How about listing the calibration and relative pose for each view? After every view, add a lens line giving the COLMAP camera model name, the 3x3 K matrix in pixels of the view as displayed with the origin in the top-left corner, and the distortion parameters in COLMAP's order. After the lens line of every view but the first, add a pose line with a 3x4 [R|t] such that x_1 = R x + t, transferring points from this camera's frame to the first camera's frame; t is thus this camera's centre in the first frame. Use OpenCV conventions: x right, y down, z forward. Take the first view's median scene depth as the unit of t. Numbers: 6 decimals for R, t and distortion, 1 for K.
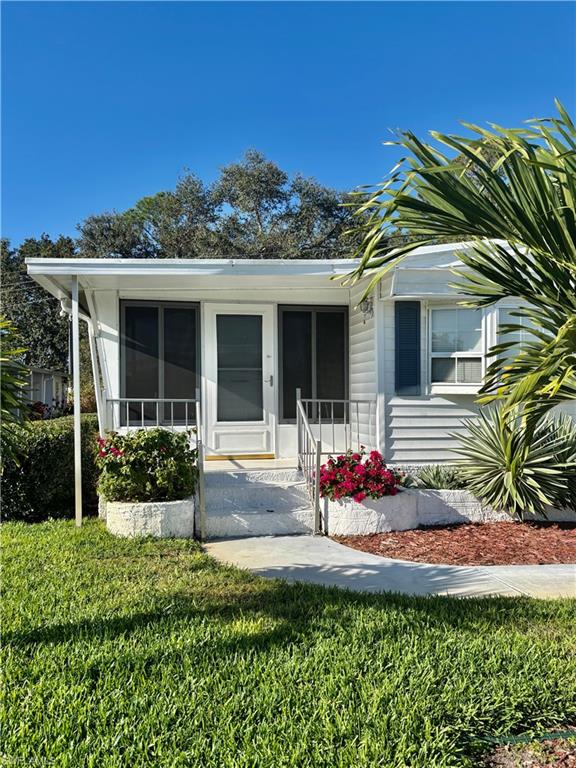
lens RADIAL K [[585.2, 0, 288.0], [0, 585.2, 384.0], [0, 0, 1]] dist [0.020943, -0.005039]
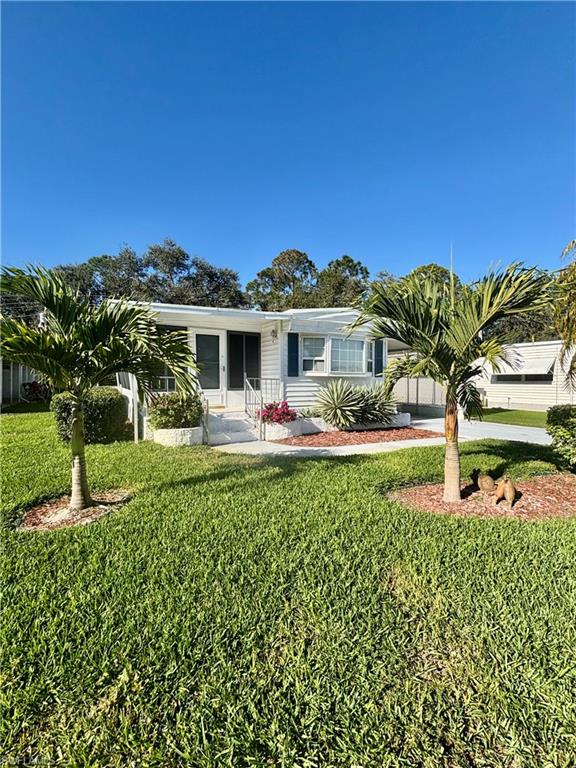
lens RADIAL K [[311.8, 0, 288.0], [0, 311.8, 384.0], [0, 0, 1]] dist [-0.002043, -0.000093]
pose [[0.945027, -0.000565, 0.326993, -0.186790], [-0.011103, 0.999366, 0.033816, 0.008348], [-0.326805, -0.035588, 0.944422, -0.086439]]
